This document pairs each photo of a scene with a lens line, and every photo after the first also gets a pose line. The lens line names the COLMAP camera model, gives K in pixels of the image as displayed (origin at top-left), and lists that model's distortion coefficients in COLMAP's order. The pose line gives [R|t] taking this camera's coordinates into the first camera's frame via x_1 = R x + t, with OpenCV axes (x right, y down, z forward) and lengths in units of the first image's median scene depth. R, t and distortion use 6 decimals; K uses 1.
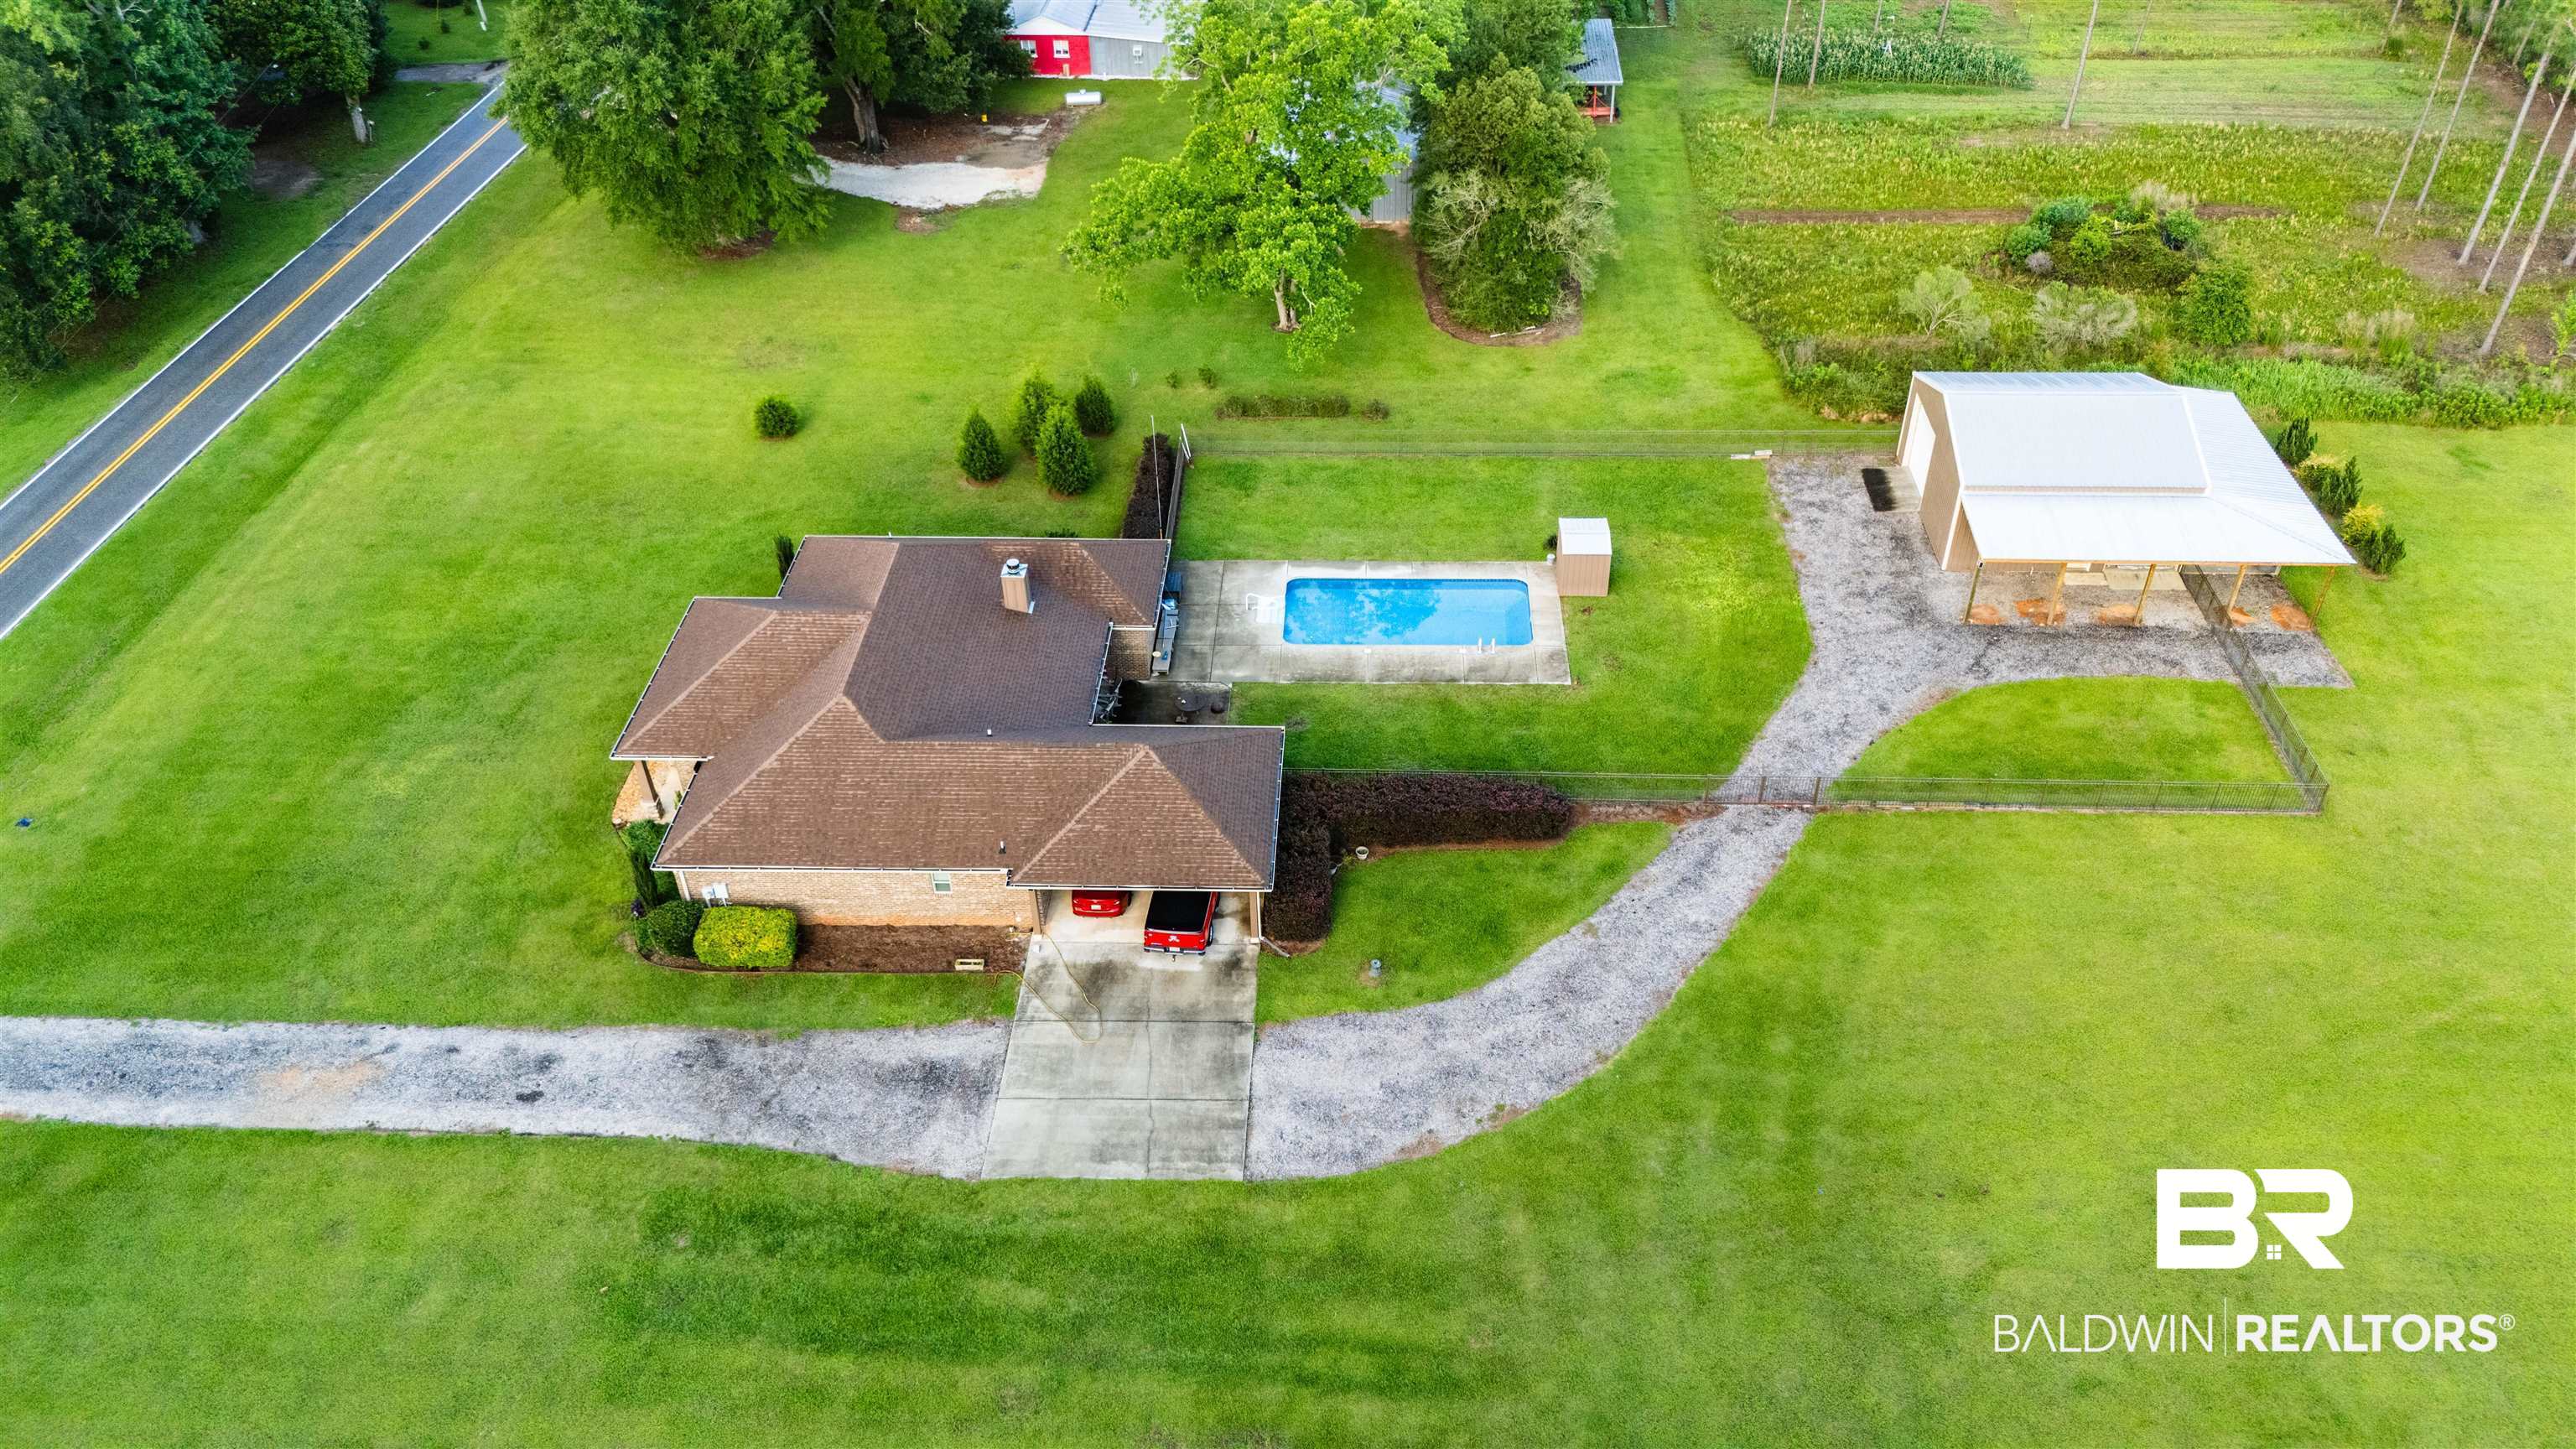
lens RADIAL K [[1892.0, 0, 1292.5], [0, 1892.0, 728.8], [0, 0, 1]] dist [0.070280, -0.059876]
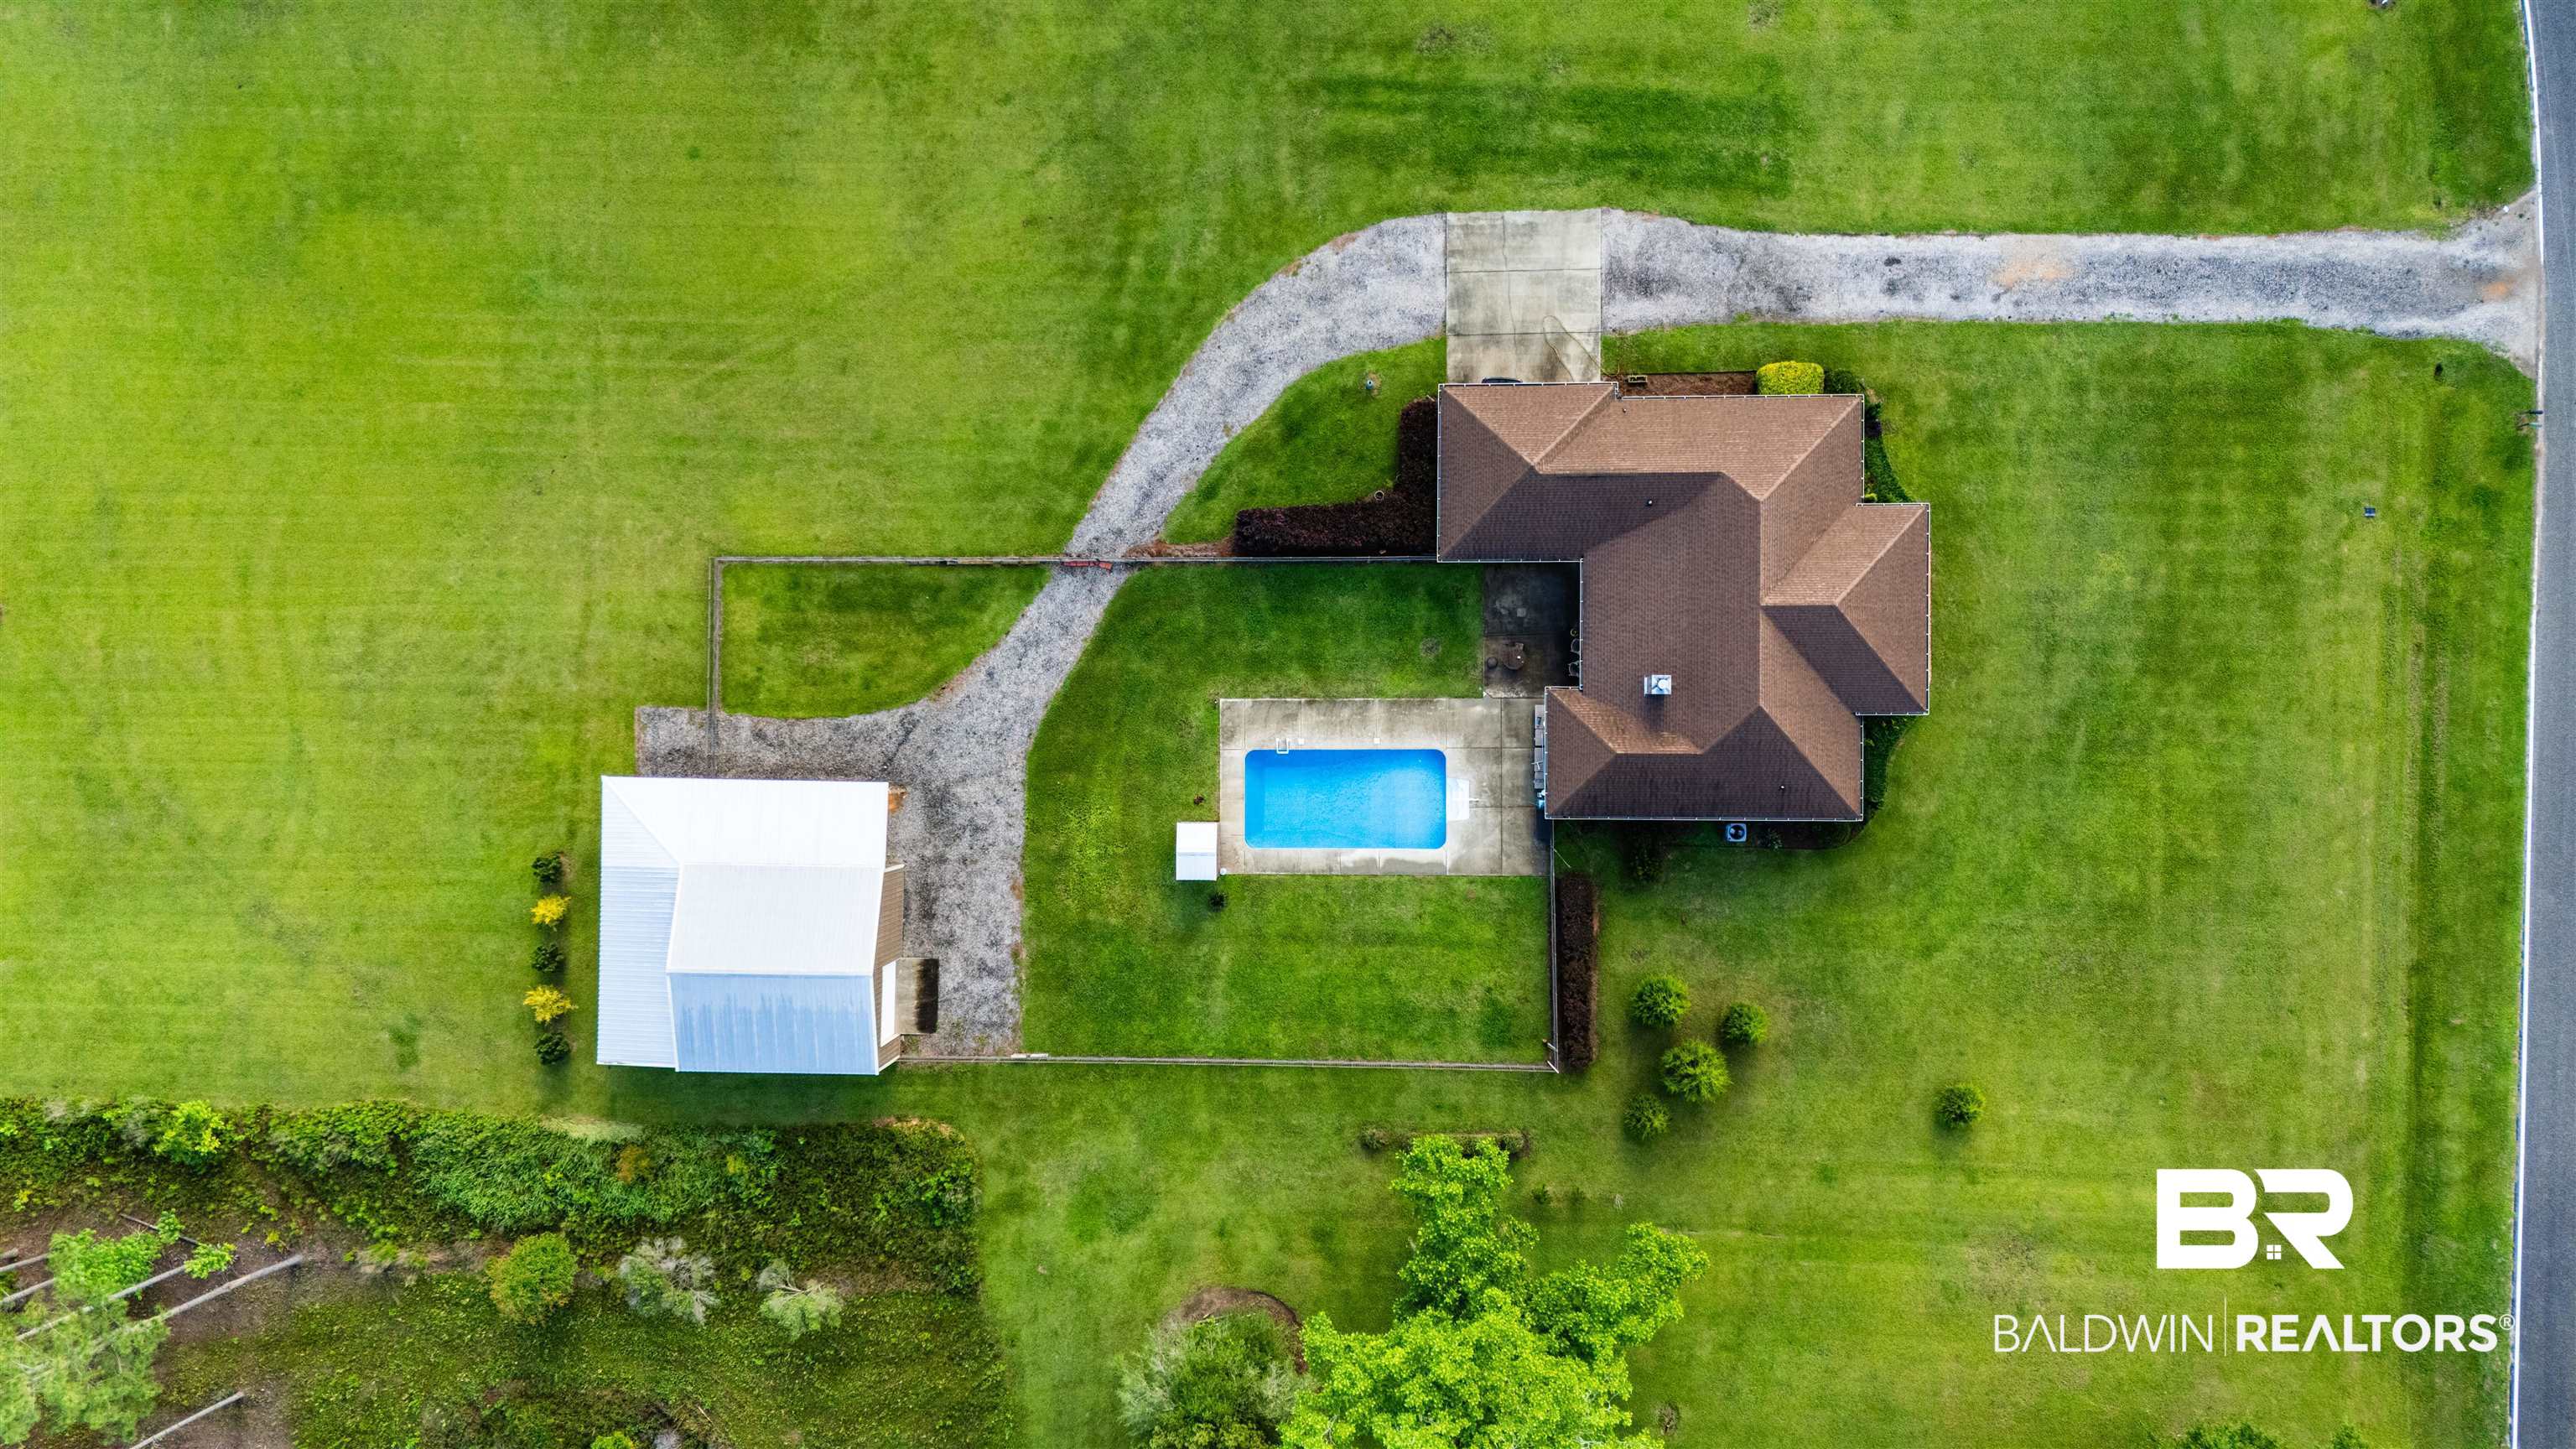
lens RADIAL K [[1892.0, 0, 1292.5], [0, 1892.0, 728.8], [0, 0, 1]] dist [0.070280, -0.059876]
pose [[-0.997905, 0.039747, 0.051039, 0.040305], [0.016454, -0.607079, 0.794471, -1.295901], [0.062563, 0.793647, 0.605153, 0.291561]]
